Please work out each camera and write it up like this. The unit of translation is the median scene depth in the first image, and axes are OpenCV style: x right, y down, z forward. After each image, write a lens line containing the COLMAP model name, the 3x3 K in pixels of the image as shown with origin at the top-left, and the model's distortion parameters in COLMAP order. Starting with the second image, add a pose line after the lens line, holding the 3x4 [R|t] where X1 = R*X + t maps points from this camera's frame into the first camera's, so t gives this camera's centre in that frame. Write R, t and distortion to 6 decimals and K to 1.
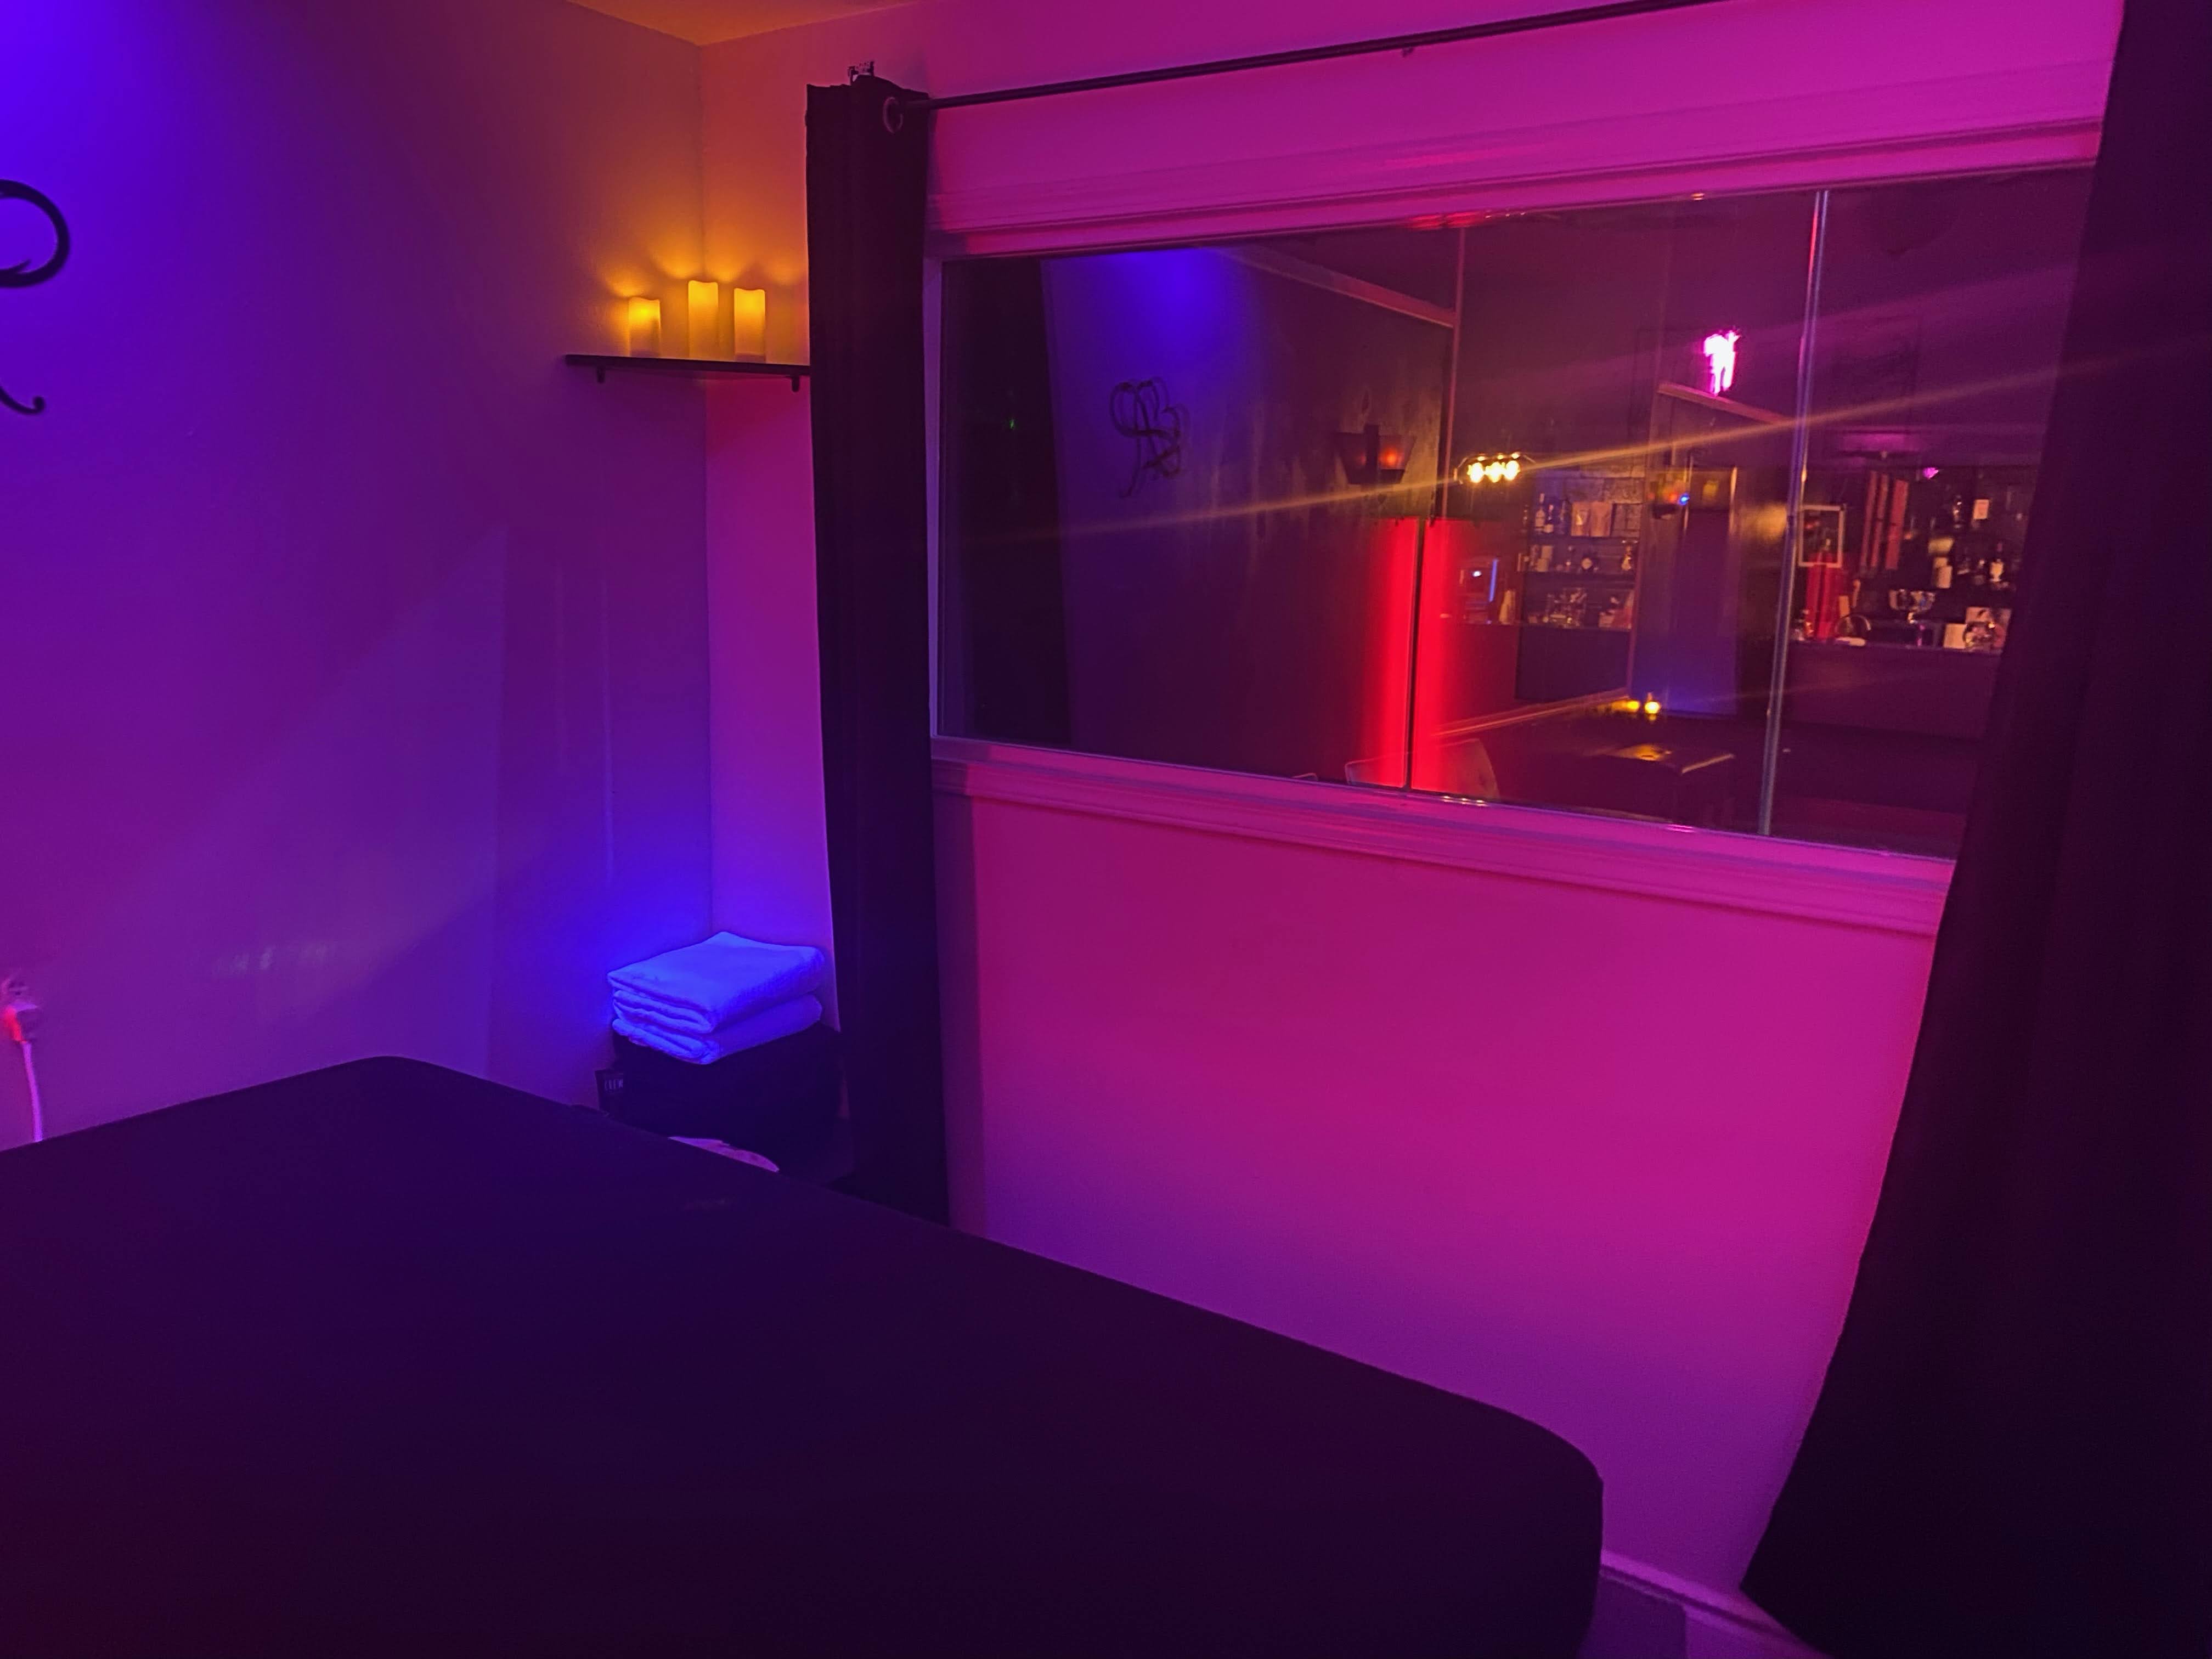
lens RADIAL K [[1714.0, 0, 1106.0], [0, 1714.0, 829.5], [0, 0, 1]] dist [0.051906, -0.007674]
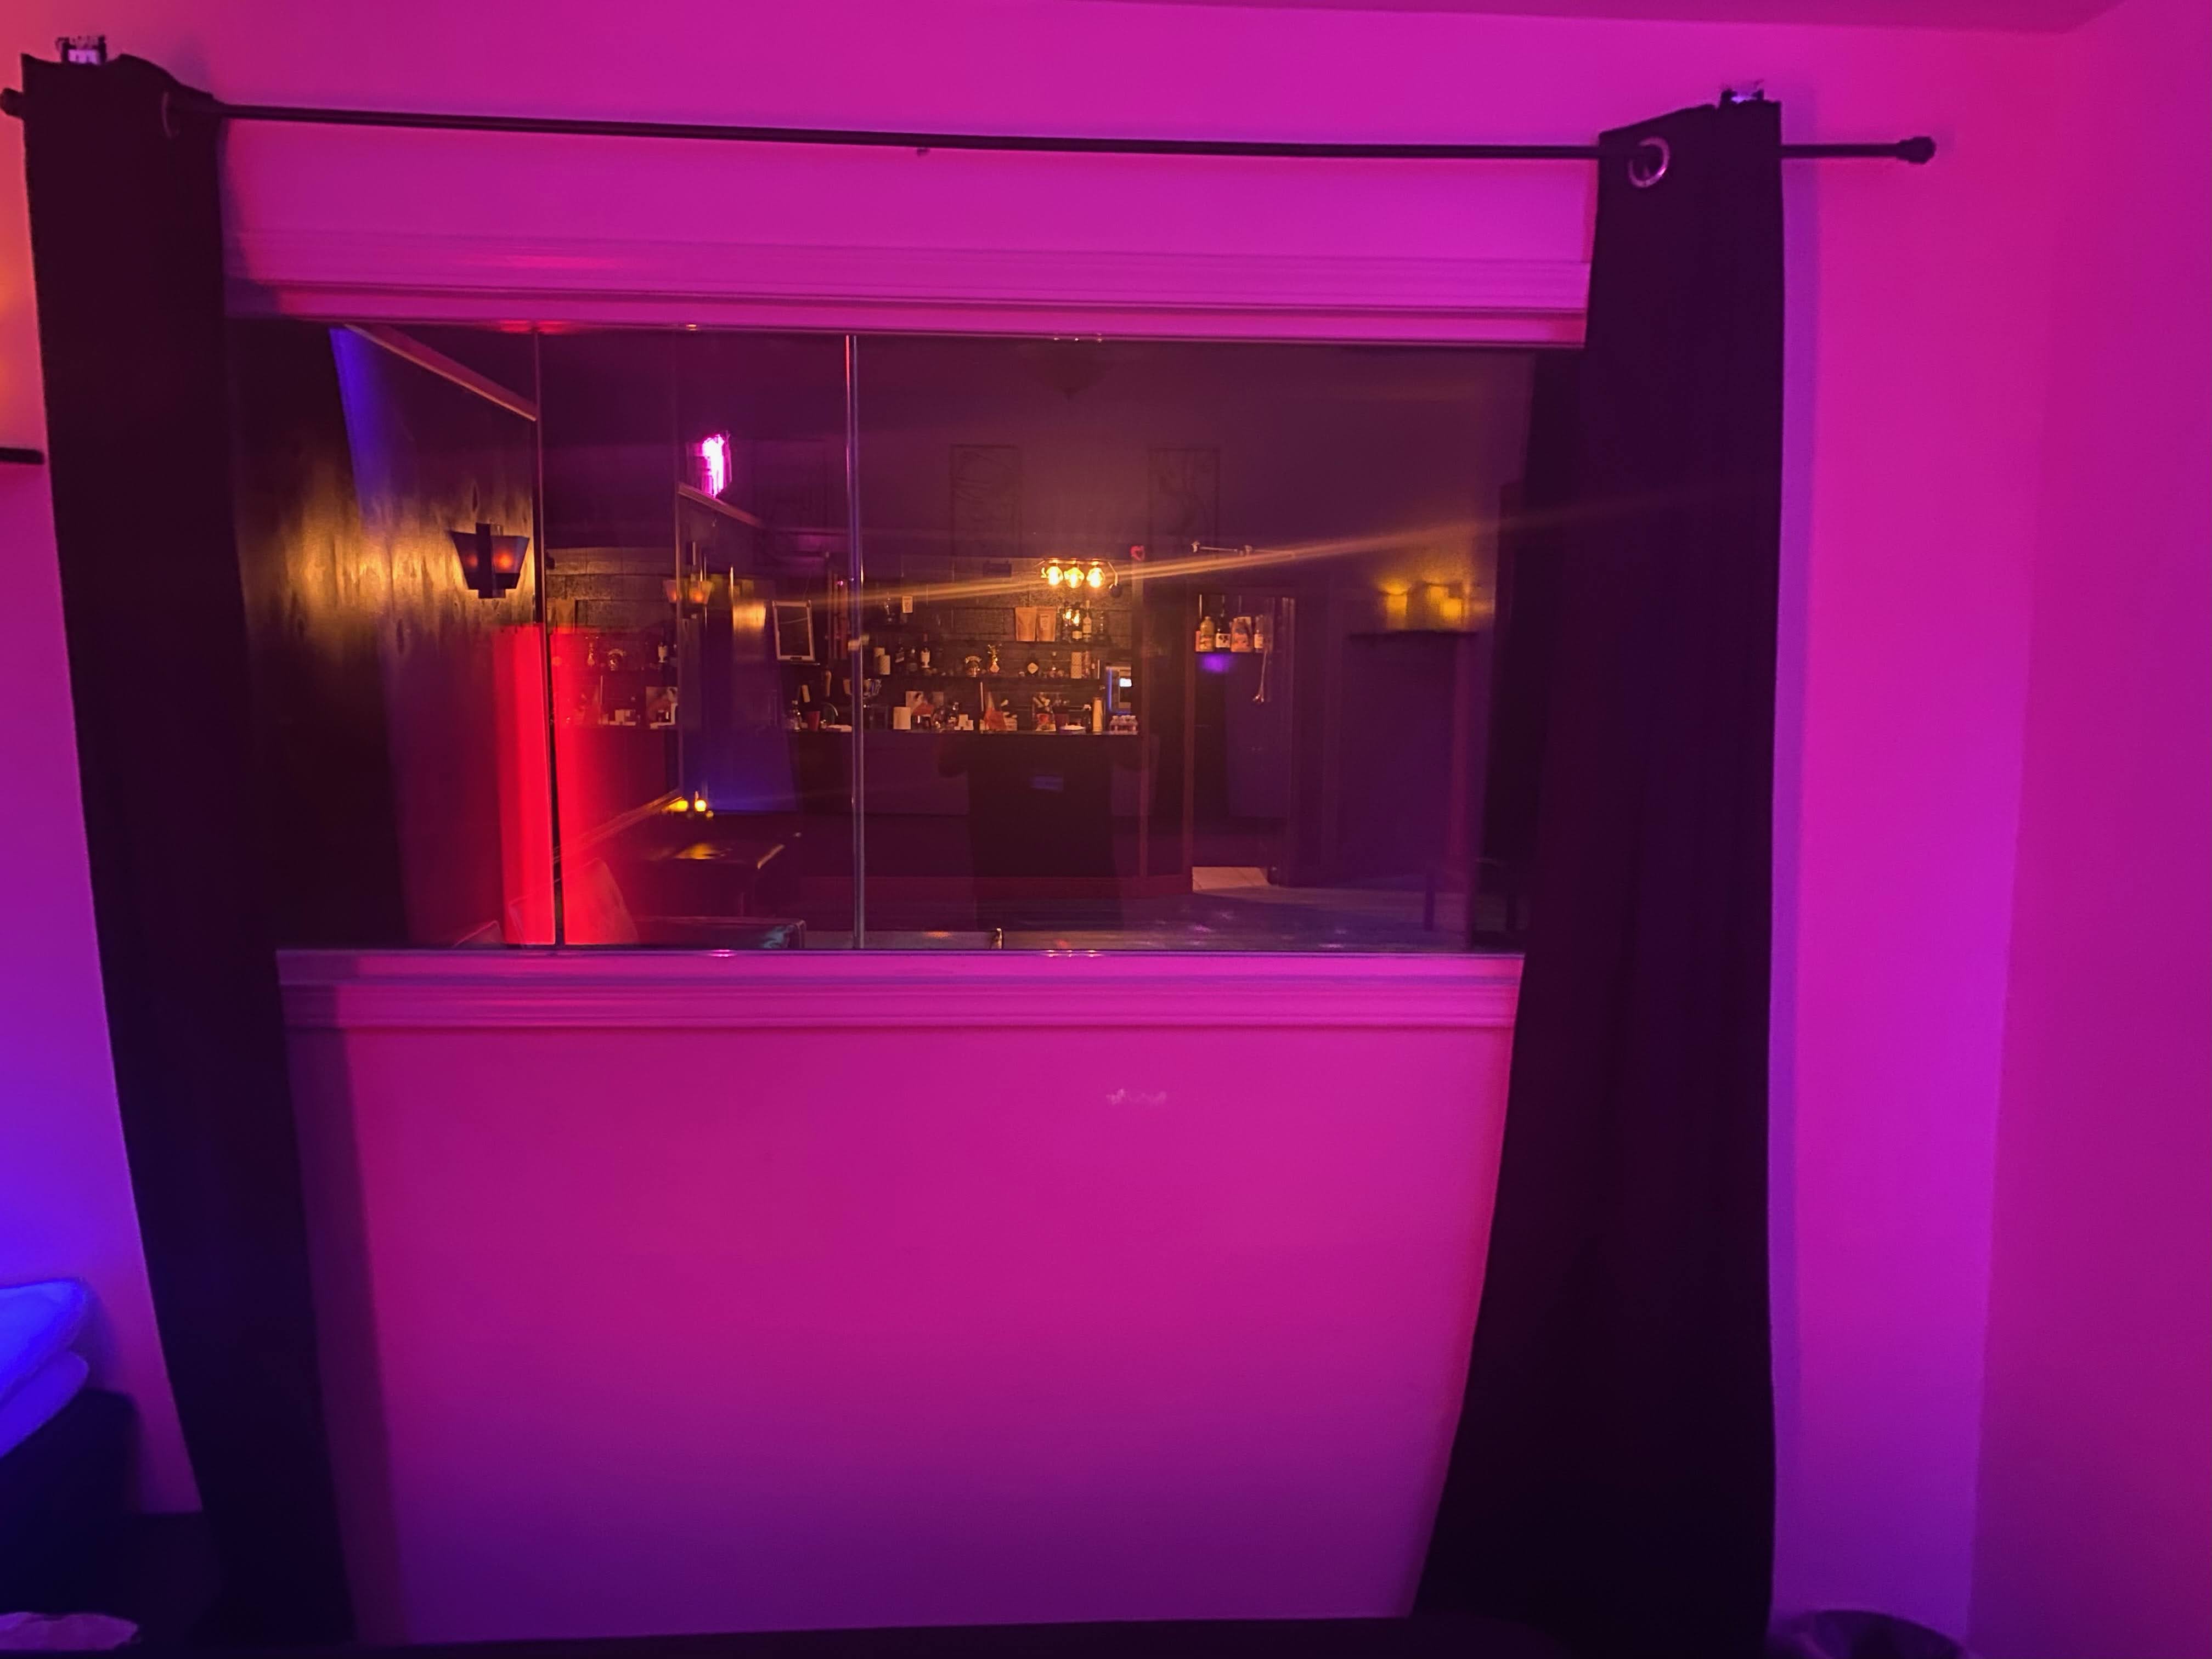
lens RADIAL K [[1714.0, 0, 1106.0], [0, 1714.0, 829.5], [0, 0, 1]] dist [0.051906, -0.007674]
pose [[0.800121, -0.089267, 0.593160, -0.243309], [0.117972, 0.992970, -0.009698, -0.056478], [-0.588124, 0.077736, 0.805027, 0.182208]]
